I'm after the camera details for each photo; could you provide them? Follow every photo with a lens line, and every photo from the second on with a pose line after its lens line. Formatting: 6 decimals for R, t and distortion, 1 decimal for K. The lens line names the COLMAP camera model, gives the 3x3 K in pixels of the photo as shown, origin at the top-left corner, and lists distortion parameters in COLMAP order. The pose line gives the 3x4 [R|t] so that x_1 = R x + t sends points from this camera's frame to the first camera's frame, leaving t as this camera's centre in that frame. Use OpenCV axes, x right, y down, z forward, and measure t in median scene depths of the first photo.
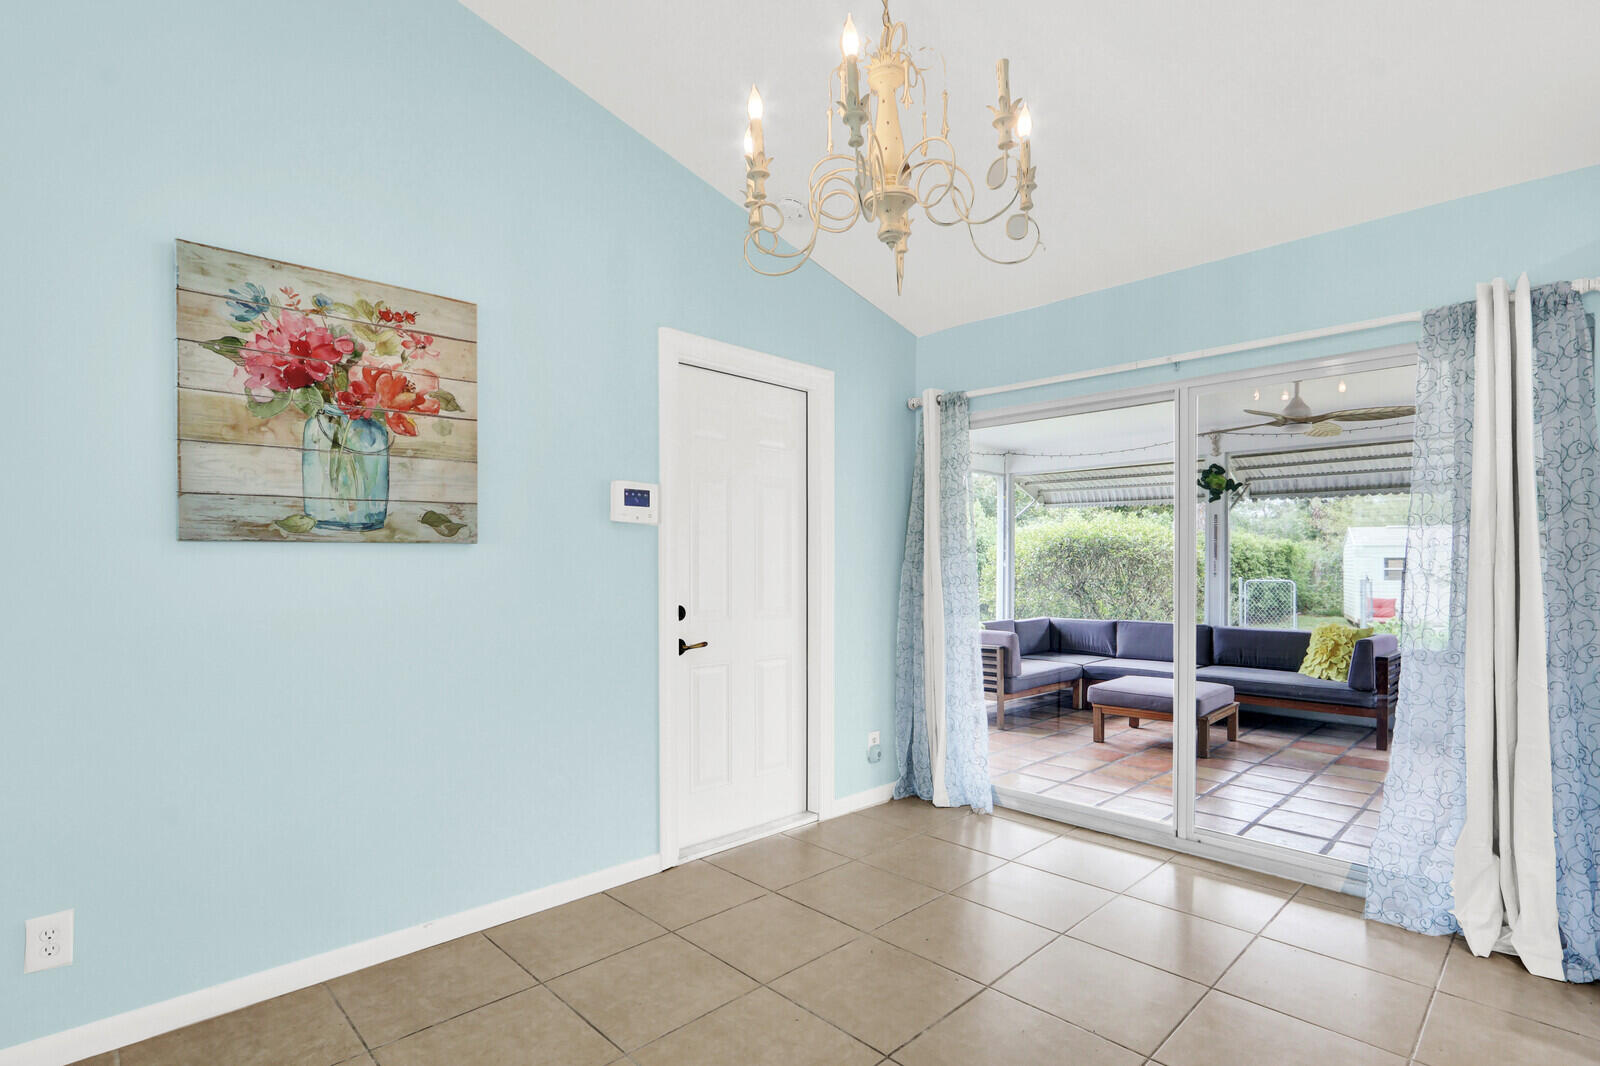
lens RADIAL K [[769.4, 0, 792.7], [0, 769.4, 568.2], [0, 0, 1]] dist [-0.018889, 0.001017]
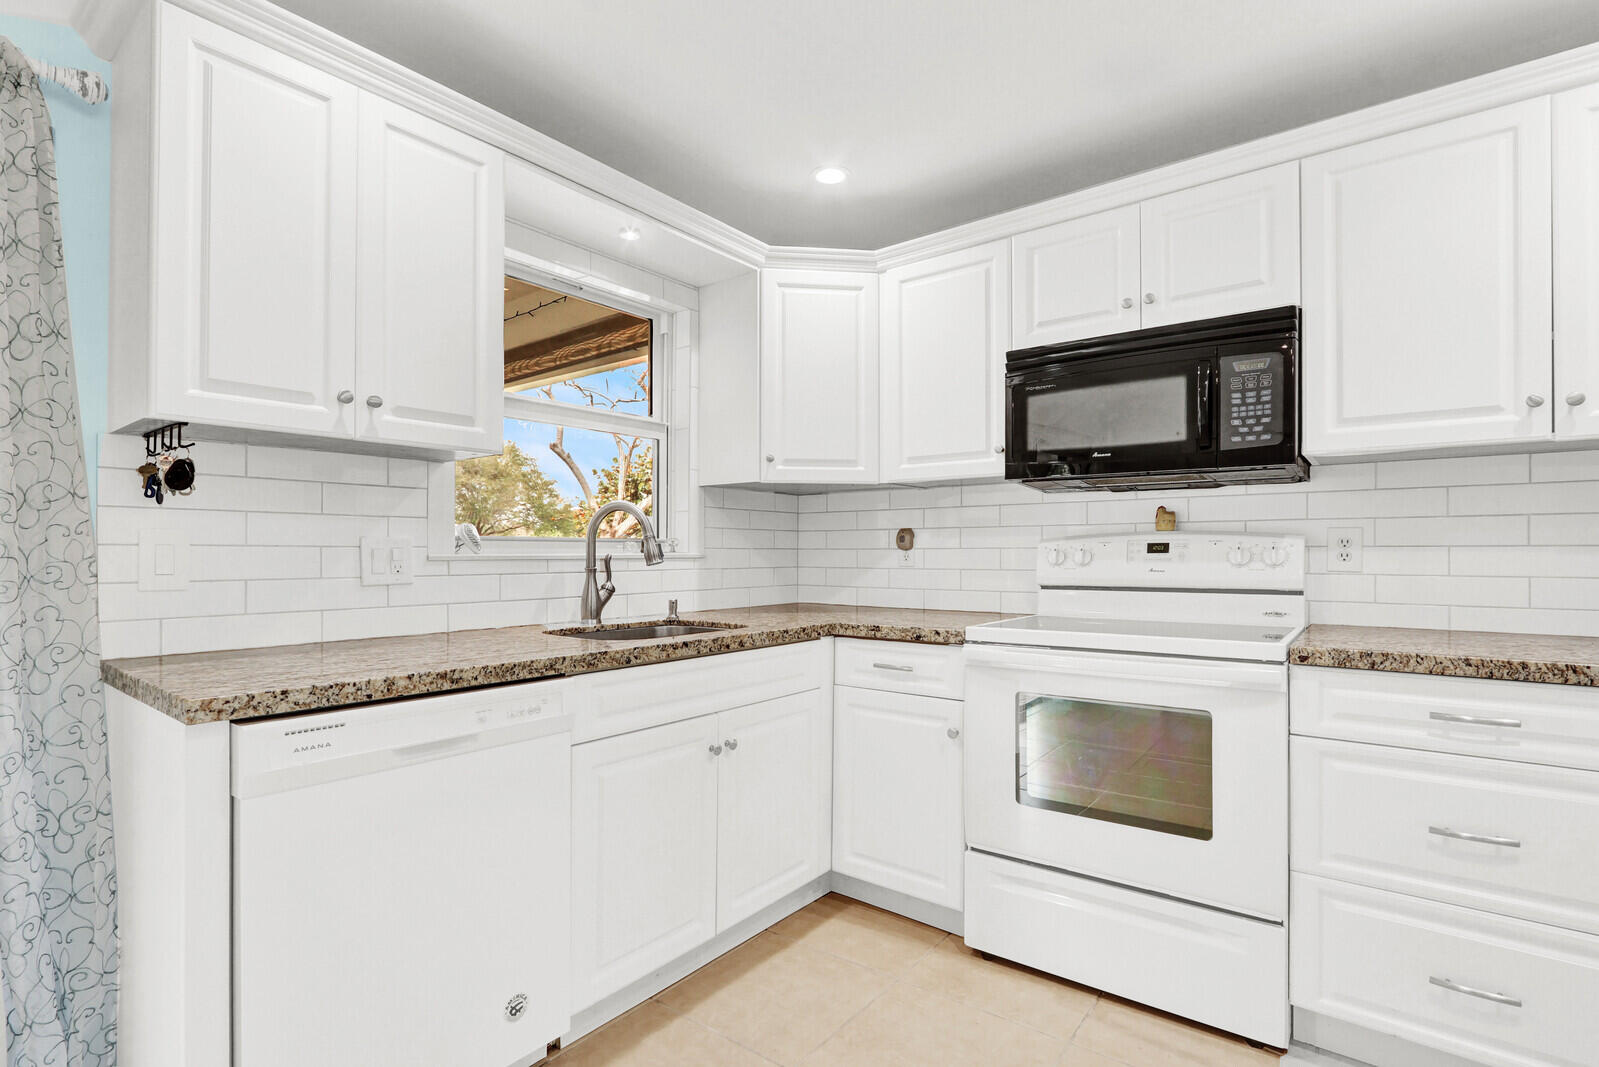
lens RADIAL K [[748.6, 0, 796.0], [0, 748.6, 552.5], [0, 0, 1]] dist [-0.012041, 0.000676]
pose [[-0.135899, -0.001831, 0.990721, 0.339221], [0.000870, 0.999998, 0.001968, 0.022111], [-0.990722, 0.001129, -0.135897, 0.439761]]
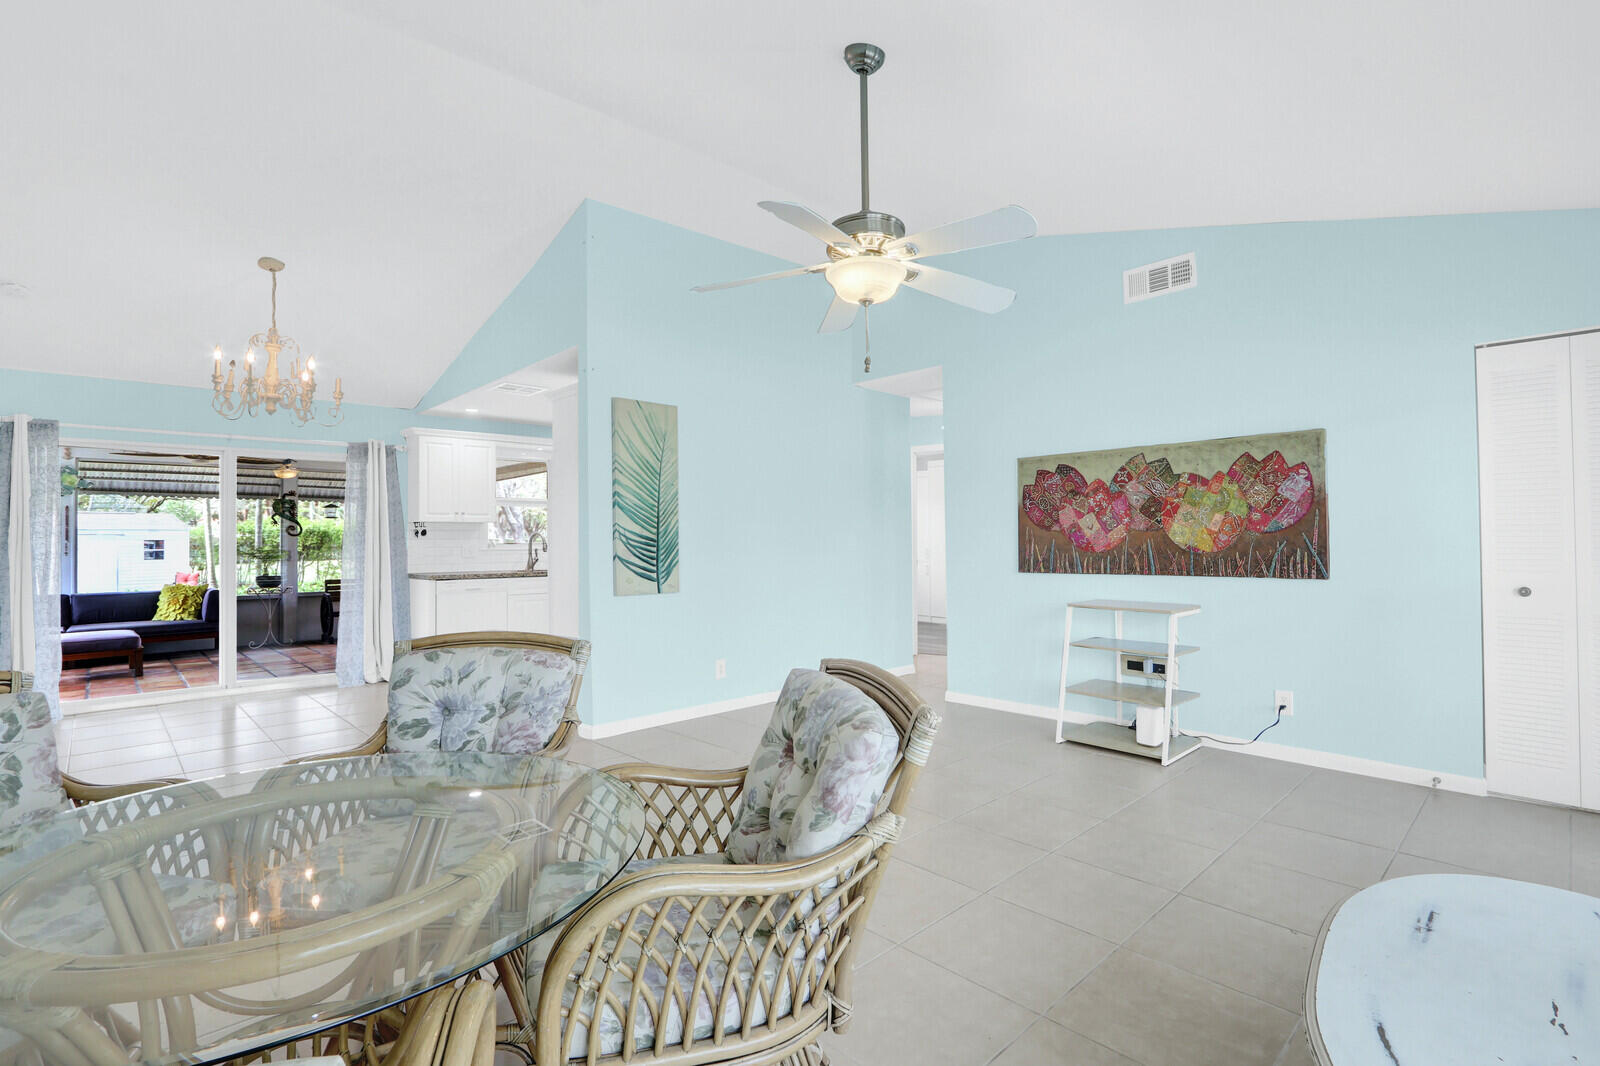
lens RADIAL K [[736.0, 0, 800.0], [0, 736.0, 533.0], [0, 0, 1]] dist [-0.017510, -0.000027]
pose [[-0.006442, 0.009883, 0.999930, -1.733743], [0.012951, 0.999868, -0.009799, 0.004079], [-0.999895, 0.012887, -0.006569, -0.530979]]
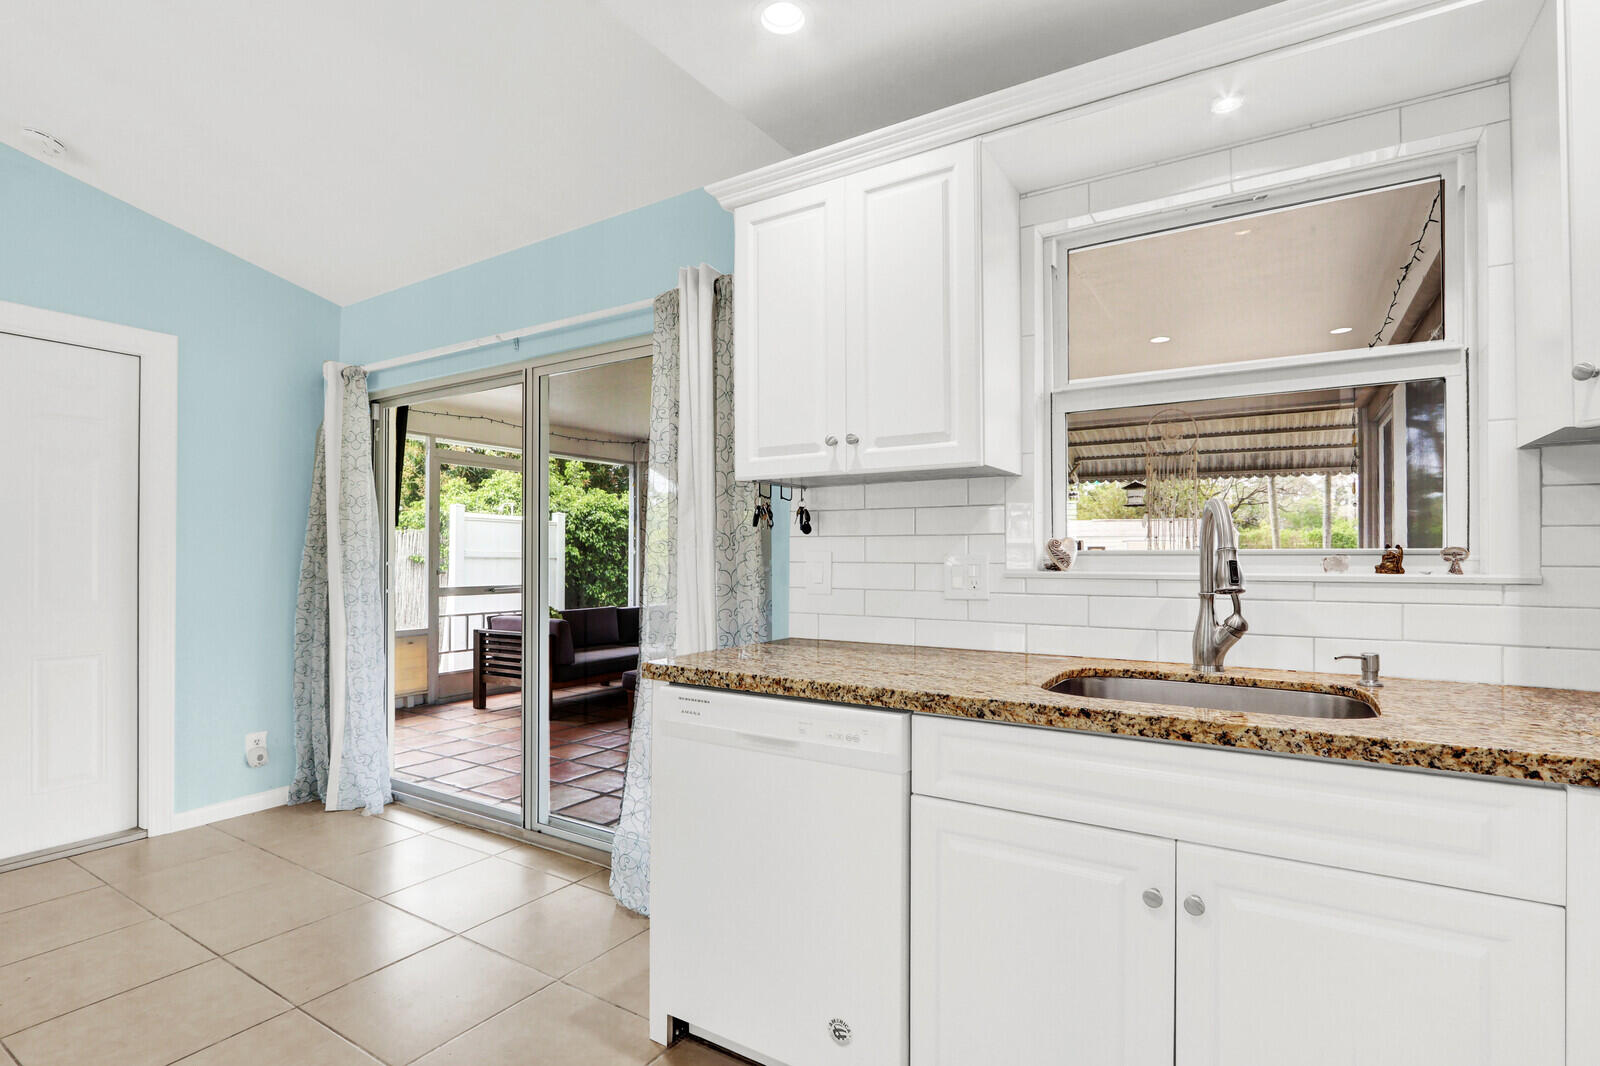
lens RADIAL K [[750.4, 0, 792.9], [0, 750.4, 546.6], [0, 0, 1]] dist [-0.017857, 0.000072]
pose [[0.968242, 0.002350, 0.250006, 0.808422], [0.001256, 0.999897, -0.014264, 0.009520], [-0.250014, 0.014125, 0.968139, -0.016601]]
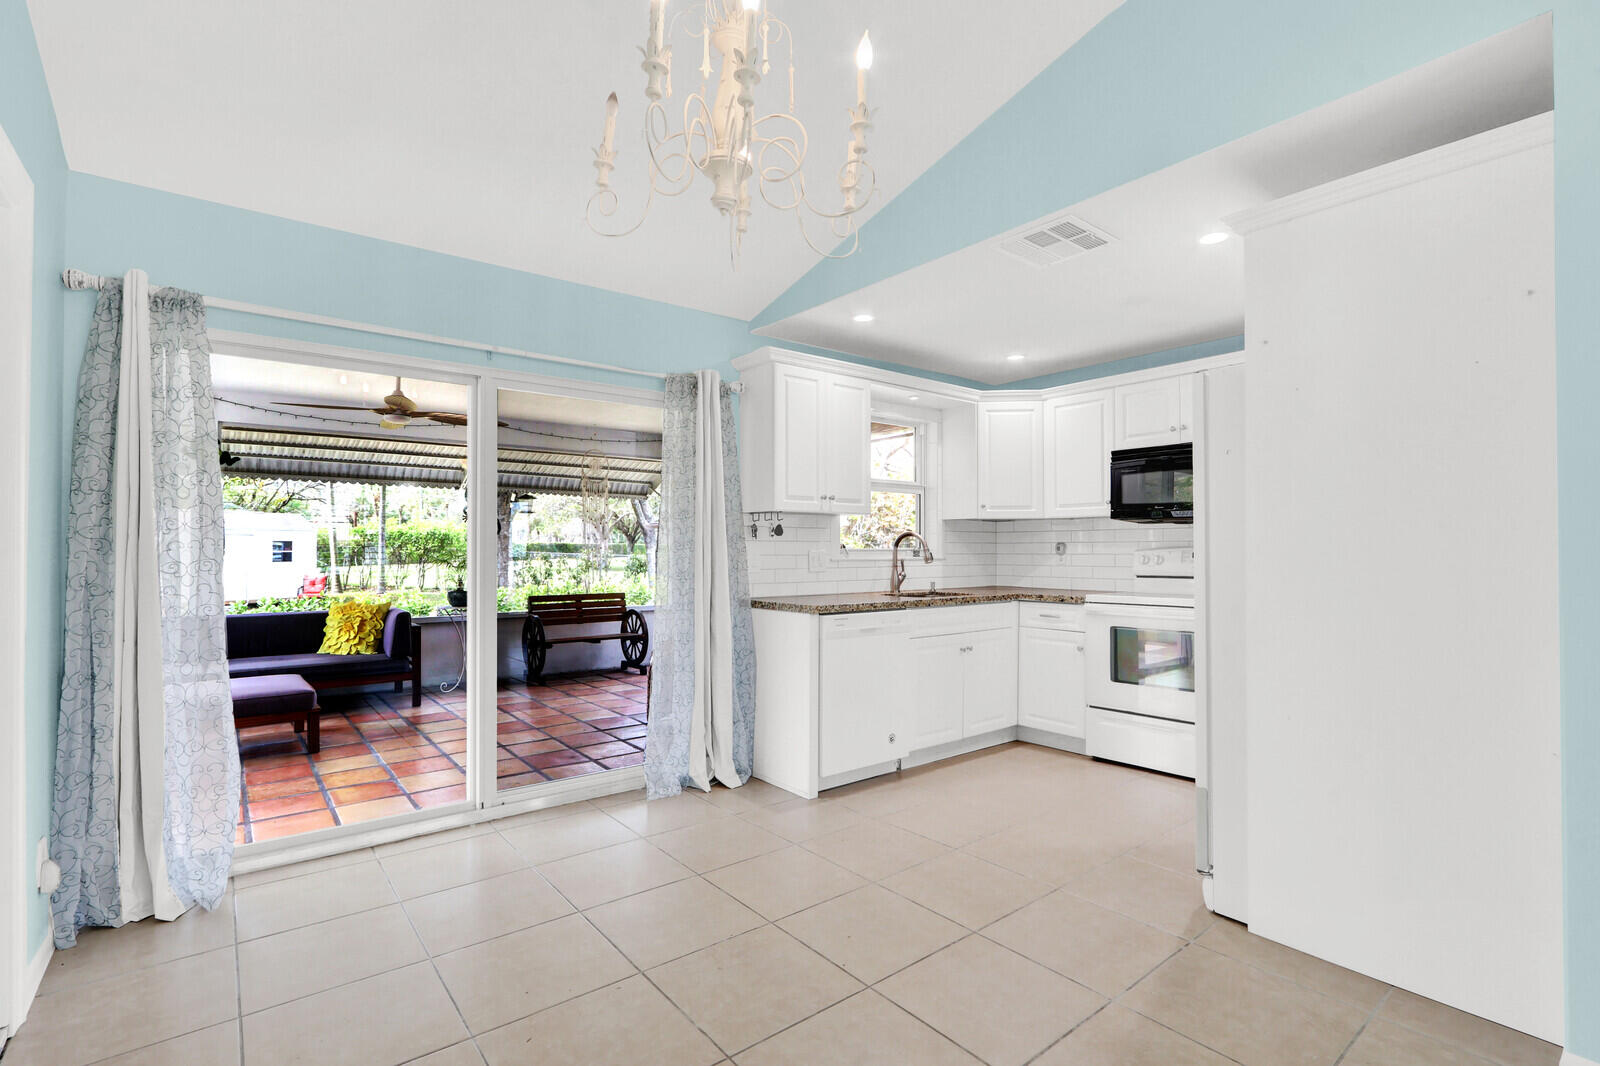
lens RADIAL K [[733.5, 0, 835.1], [0, 733.5, 544.5], [0, 0, 1]] dist [-0.040934, 0.000088]
pose [[0.052145, 0.004793, 0.998628, -0.607602], [0.003049, 0.999983, -0.004959, -0.000579], [-0.998635, 0.003304, 0.052130, 0.632880]]
